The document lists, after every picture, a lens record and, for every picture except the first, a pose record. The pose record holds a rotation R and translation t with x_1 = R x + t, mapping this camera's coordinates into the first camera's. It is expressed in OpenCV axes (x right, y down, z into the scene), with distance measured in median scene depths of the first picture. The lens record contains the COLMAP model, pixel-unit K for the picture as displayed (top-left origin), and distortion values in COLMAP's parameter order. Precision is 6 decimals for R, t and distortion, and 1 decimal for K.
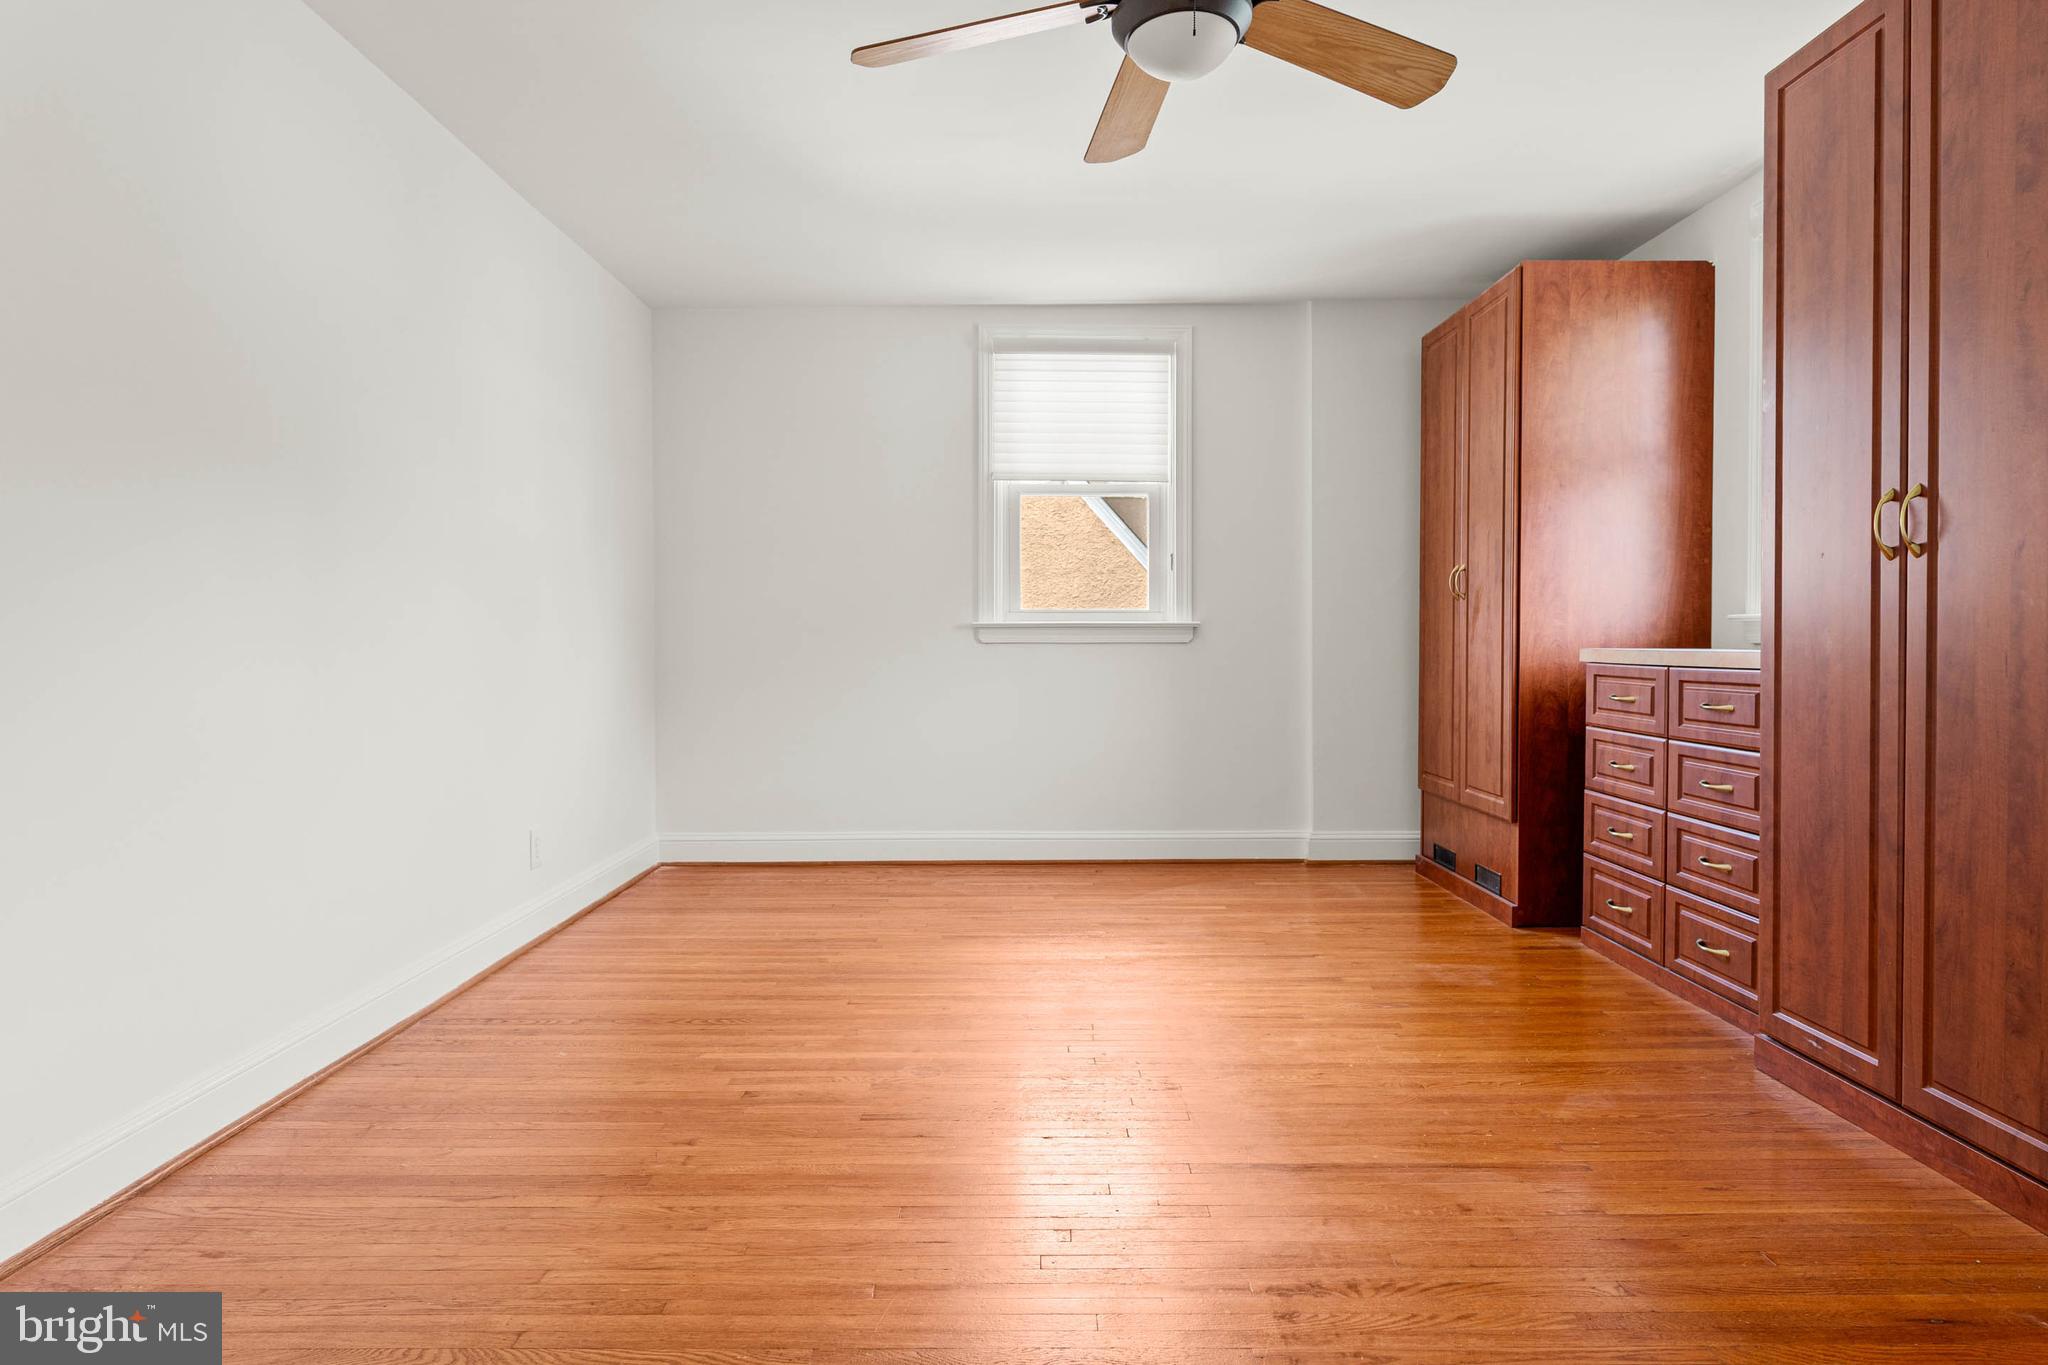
lens RADIAL K [[1182.3, 0, 1022.9], [0, 1182.3, 662.8], [0, 0, 1]] dist [0.003059, -0.003935]
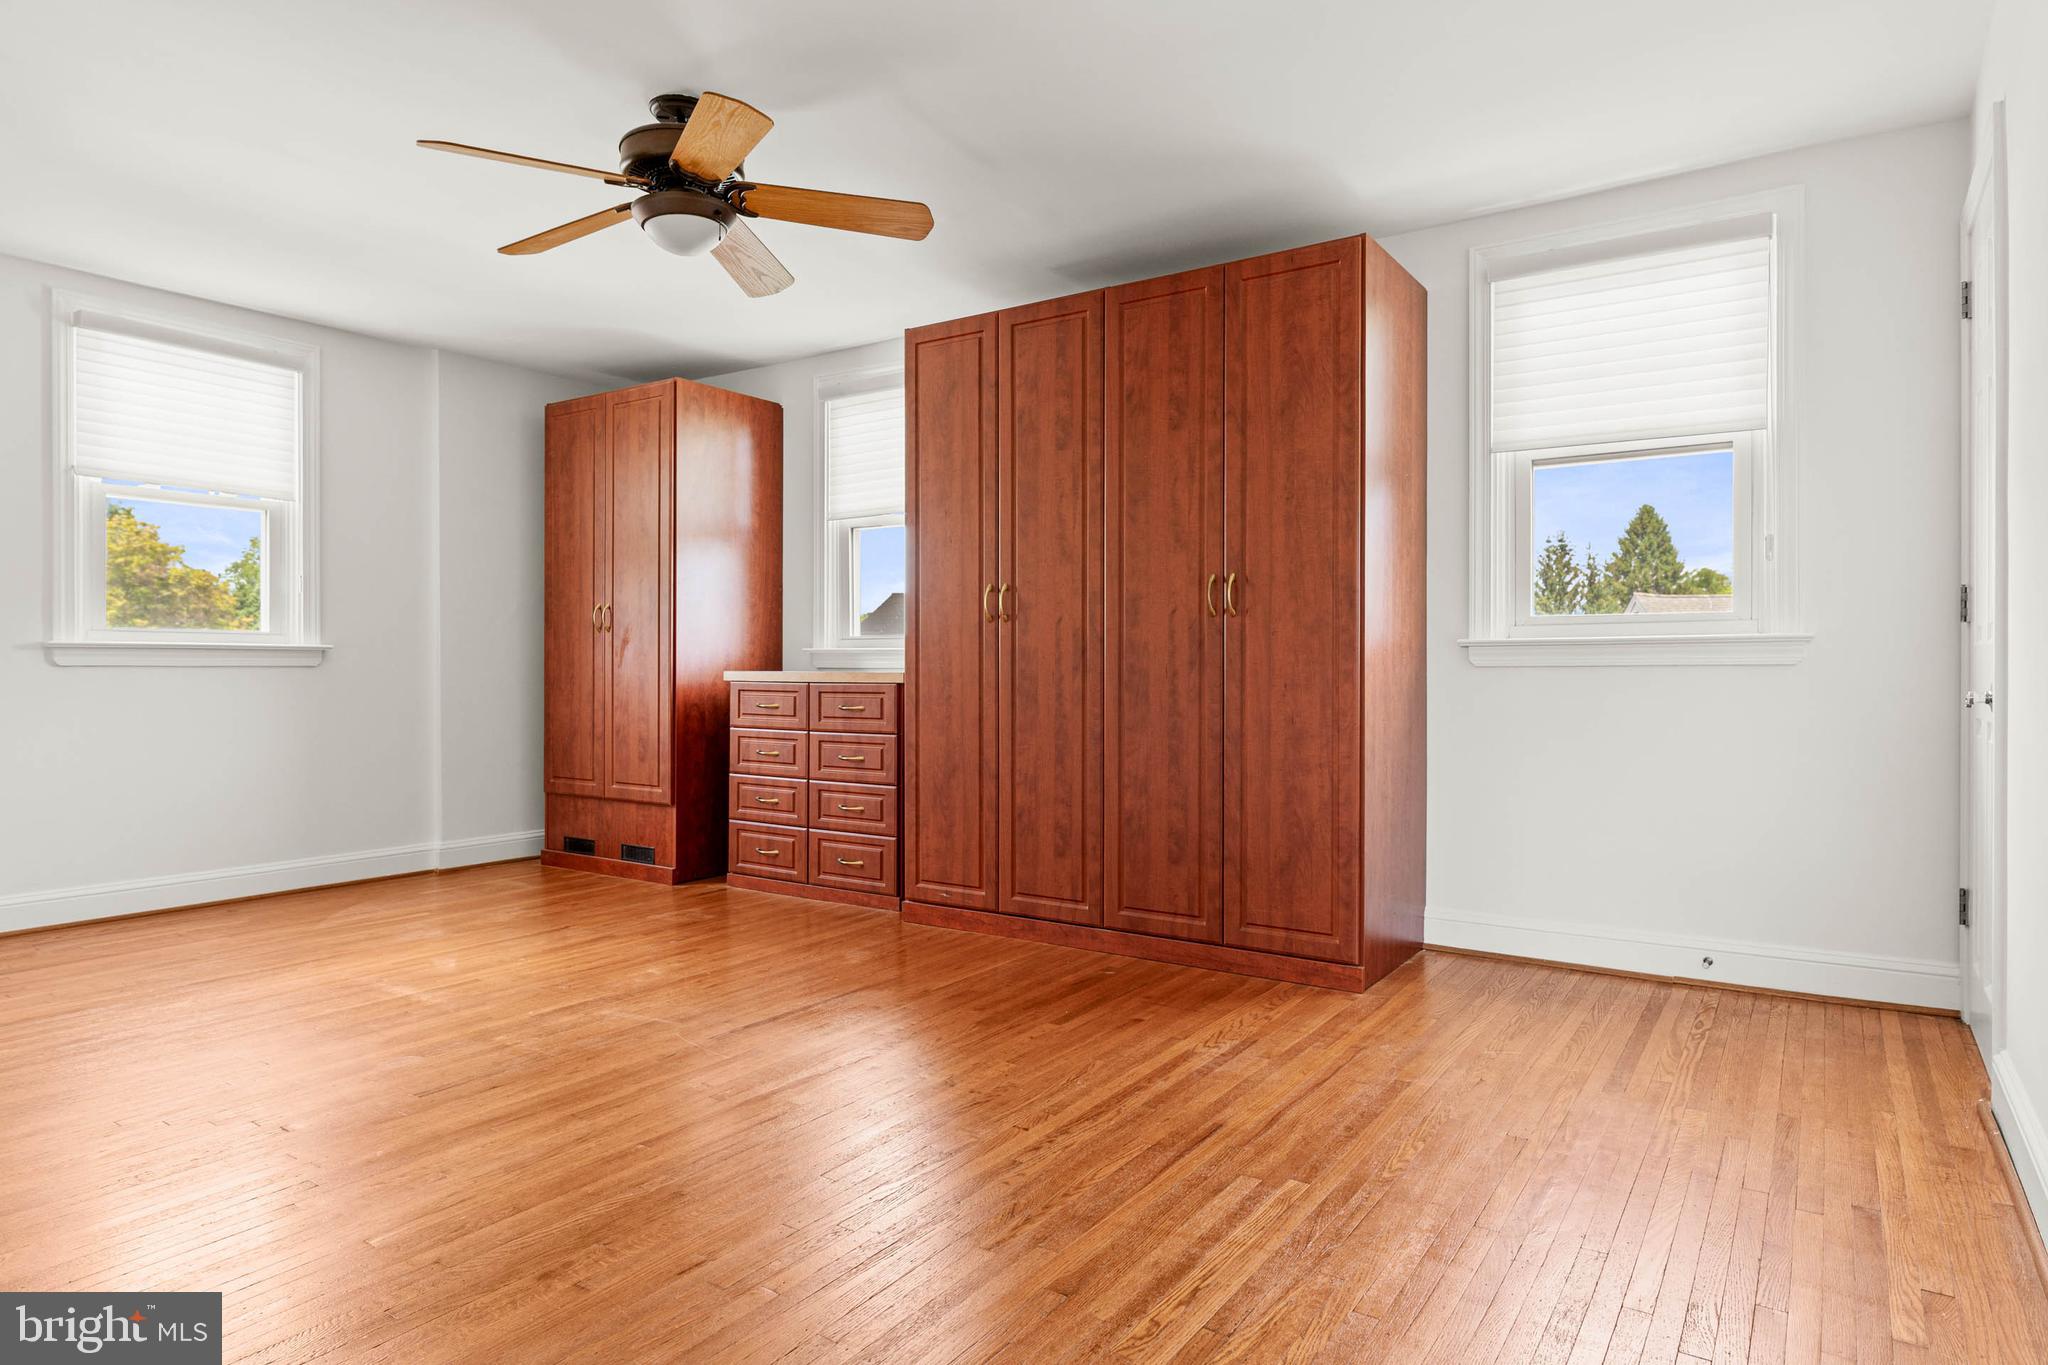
lens RADIAL K [[1182.3, 0, 1020.3], [0, 1182.3, 680.6], [0, 0, 1]] dist [0.003059, -0.003935]
pose [[0.563483, -0.007630, 0.826093, -0.486495], [0.012959, 0.999916, 0.000396, 0.002893], [-0.826026, 0.010482, 0.563534, -0.058505]]
